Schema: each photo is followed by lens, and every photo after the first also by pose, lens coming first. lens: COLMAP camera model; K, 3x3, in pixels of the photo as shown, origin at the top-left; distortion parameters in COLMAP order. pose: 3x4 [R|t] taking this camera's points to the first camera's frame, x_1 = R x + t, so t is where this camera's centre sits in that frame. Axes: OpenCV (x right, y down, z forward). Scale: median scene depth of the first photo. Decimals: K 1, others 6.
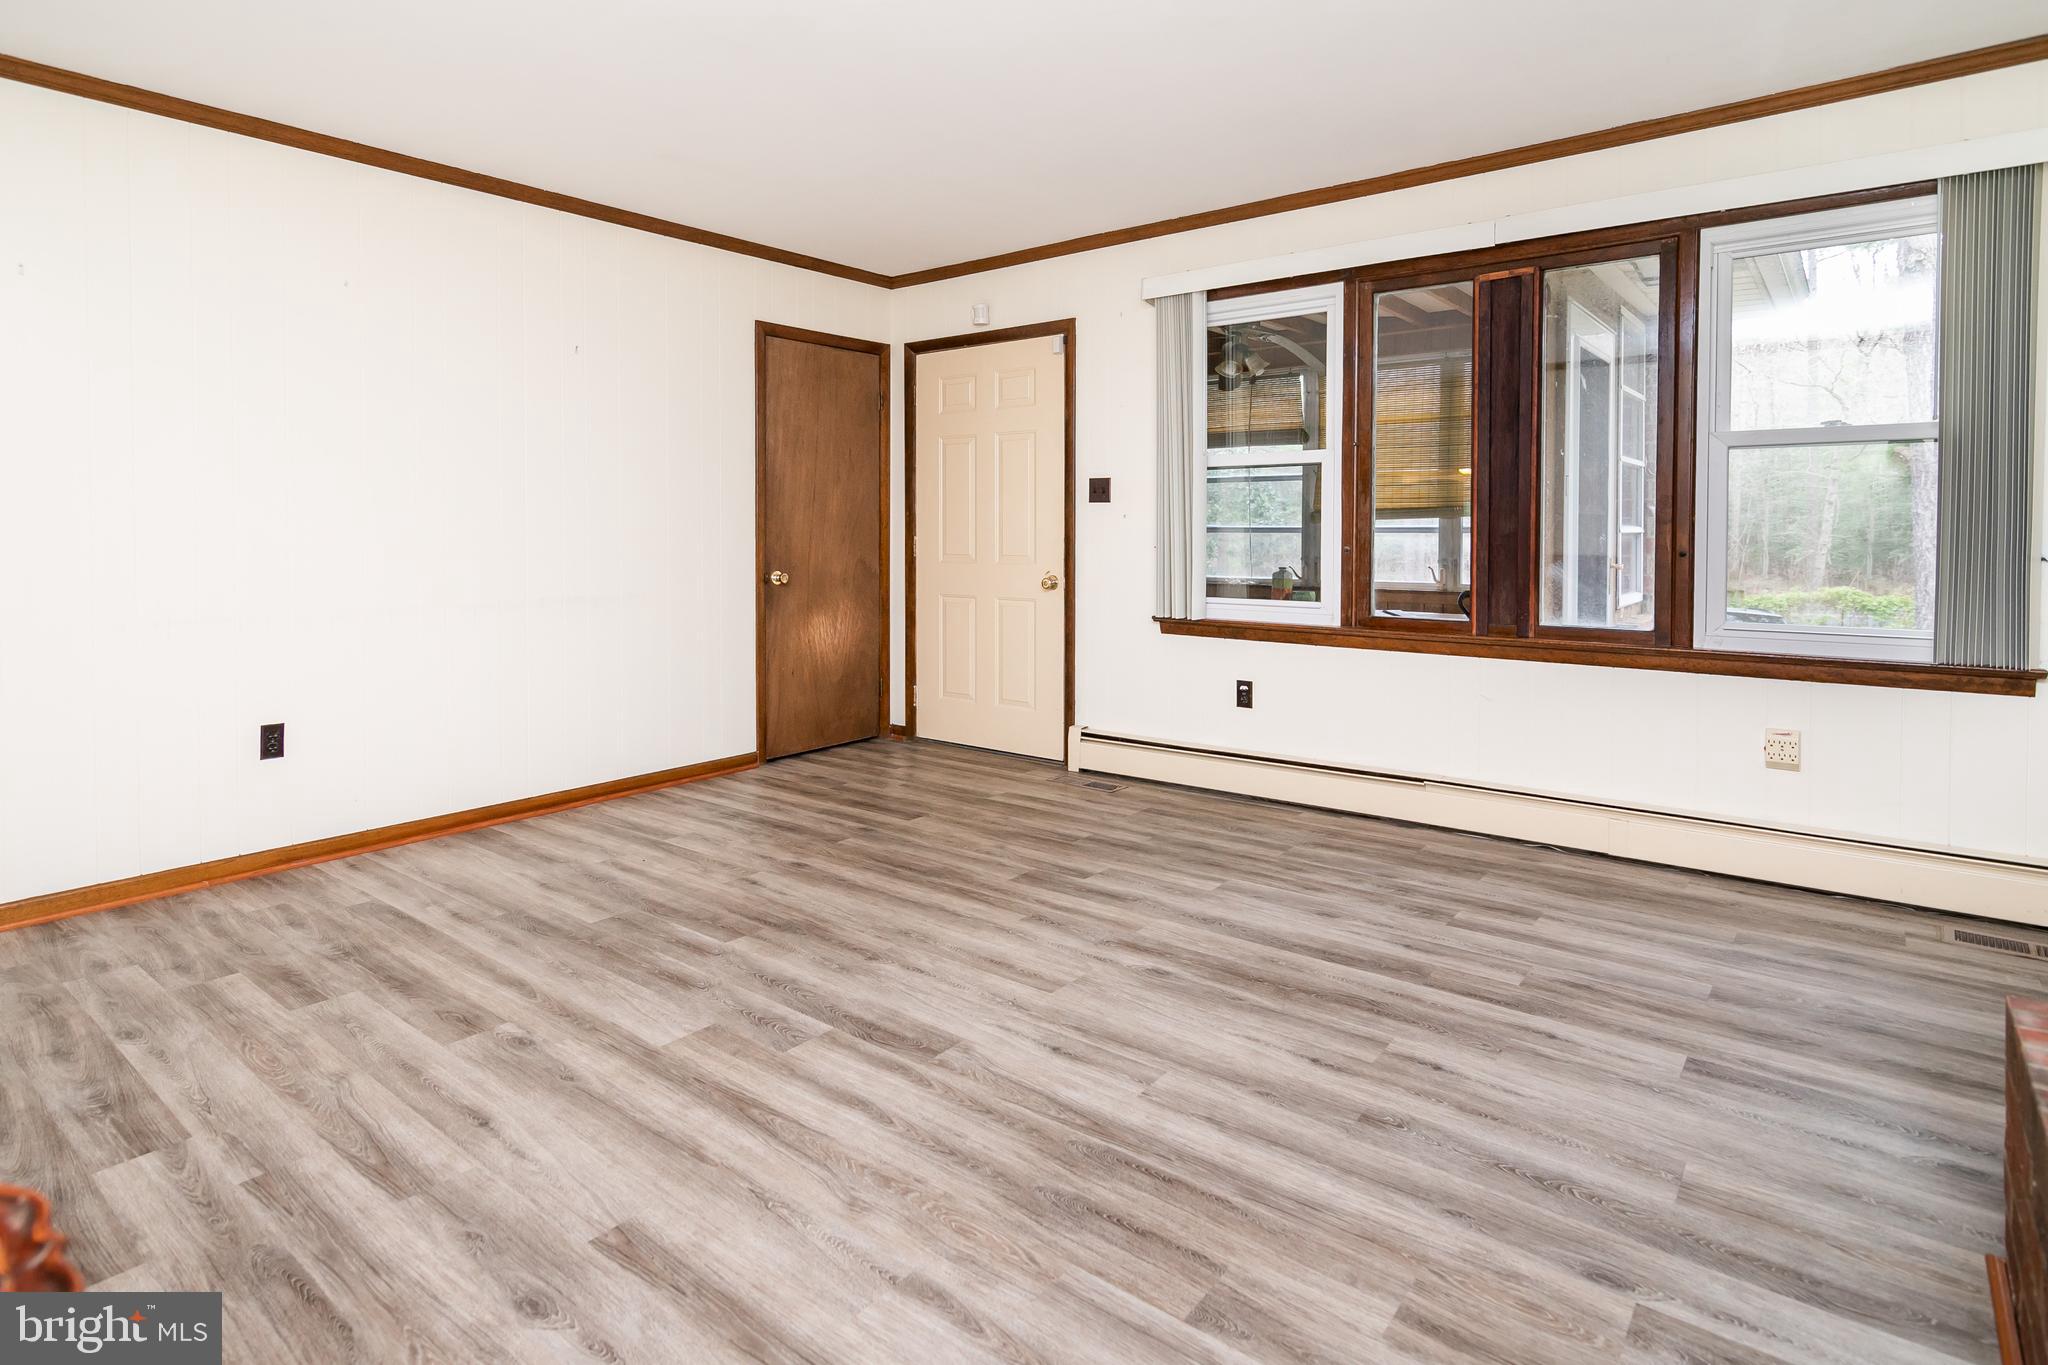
lens RADIAL K [[1003.2, 0, 1024.0], [0, 1003.2, 682.5], [0, 0, 1]] dist [0.000485, 0.000054]
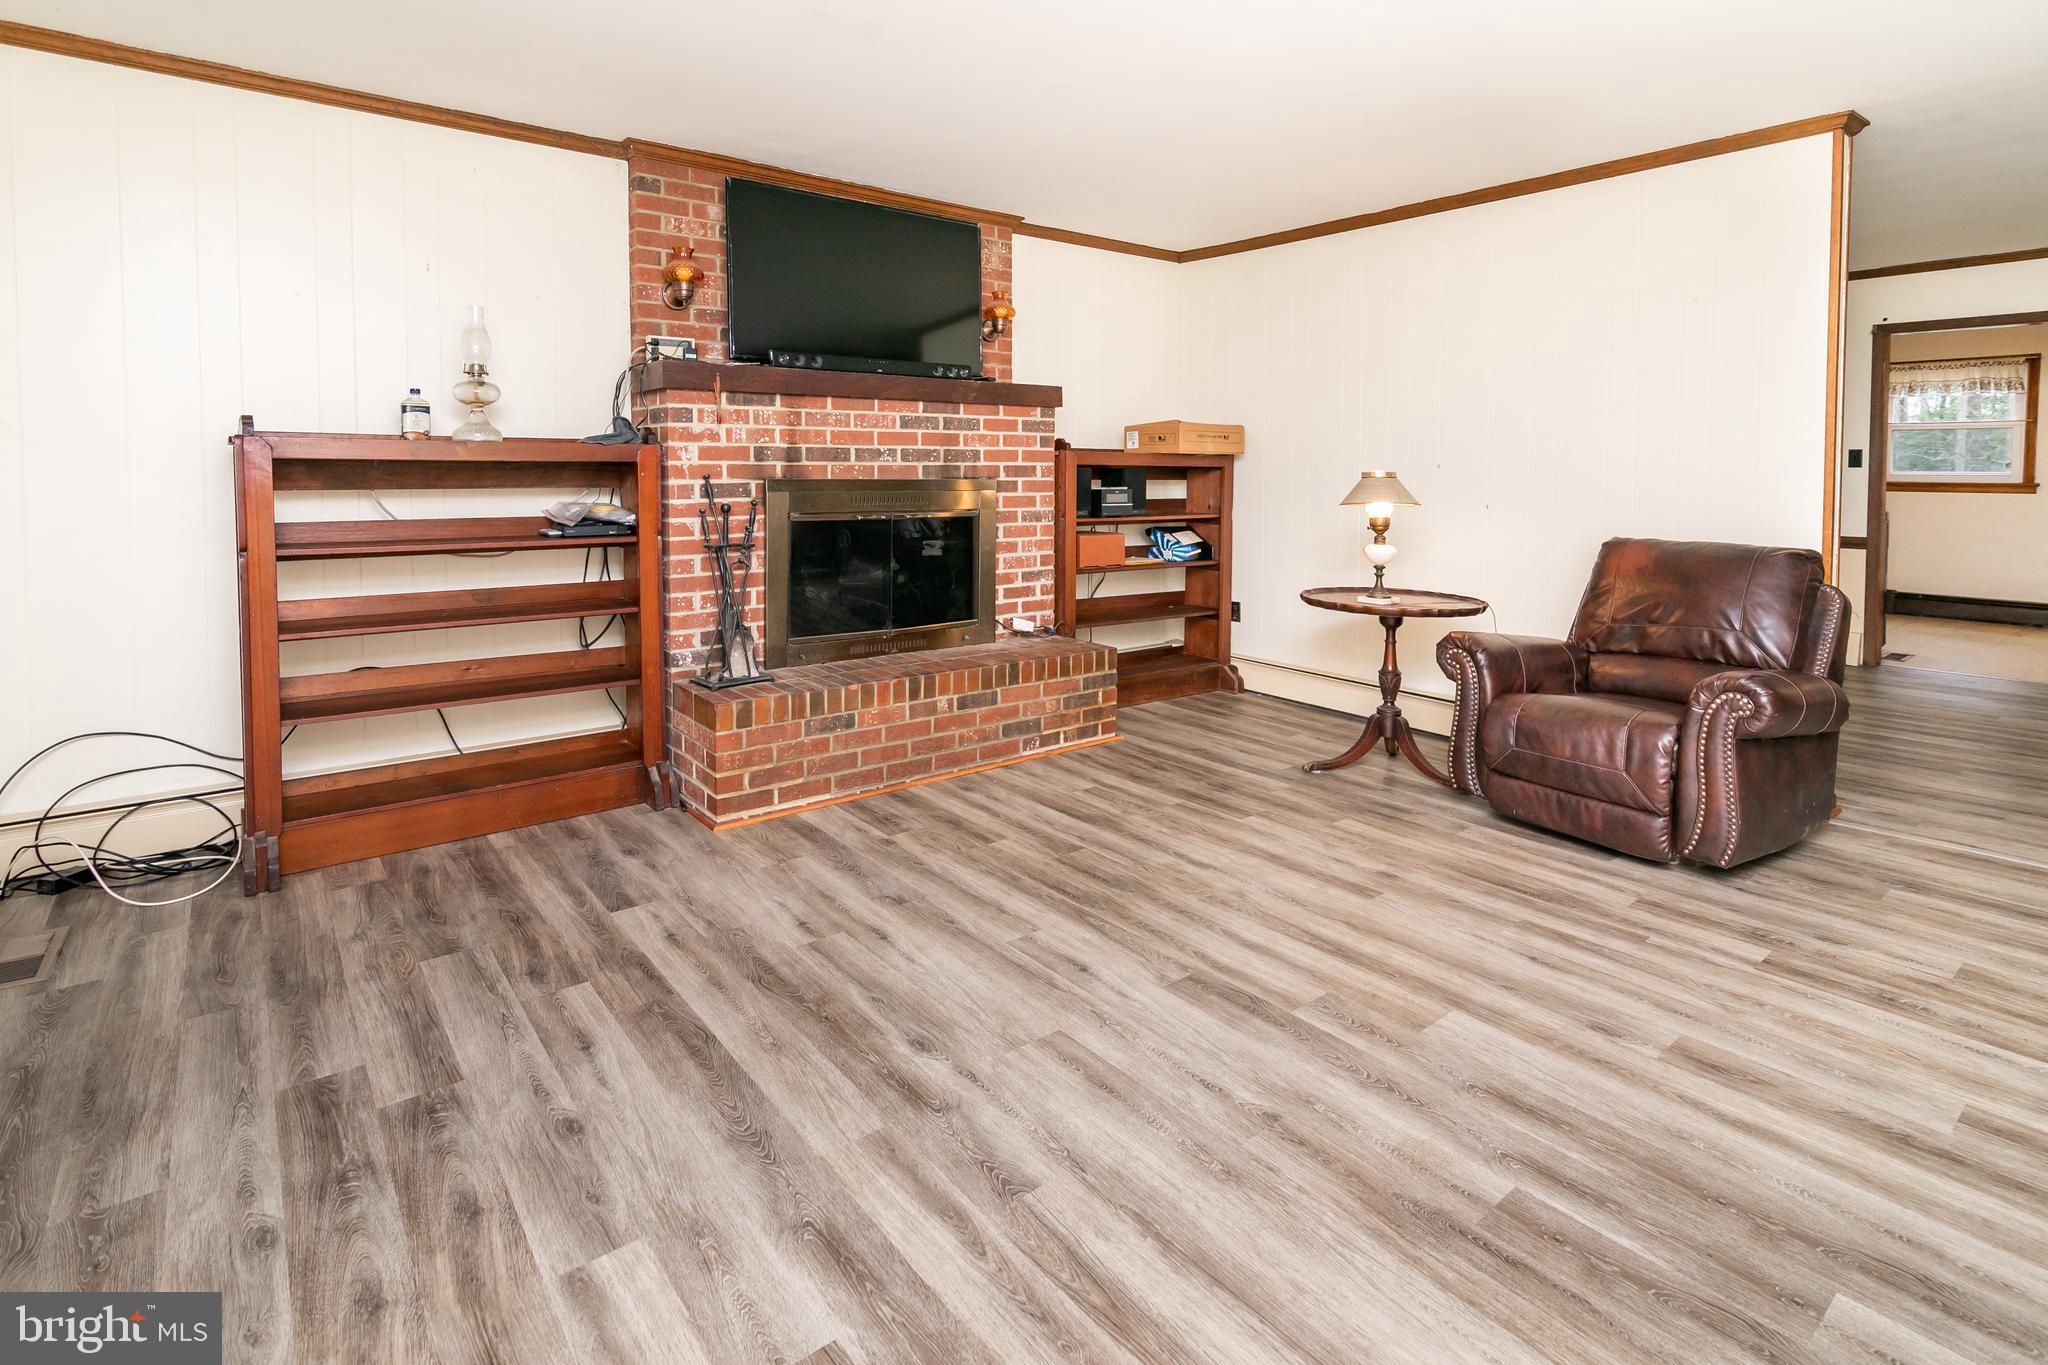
lens RADIAL K [[1003.2, 0, 1024.0], [0, 1003.2, 682.5], [0, 0, 1]] dist [0.000485, 0.000054]
pose [[-0.964321, -0.053281, 0.259317, -0.175026], [0.042903, 0.935137, 0.351680, -0.332907], [-0.261235, 0.350258, -0.899486, 1.859904]]
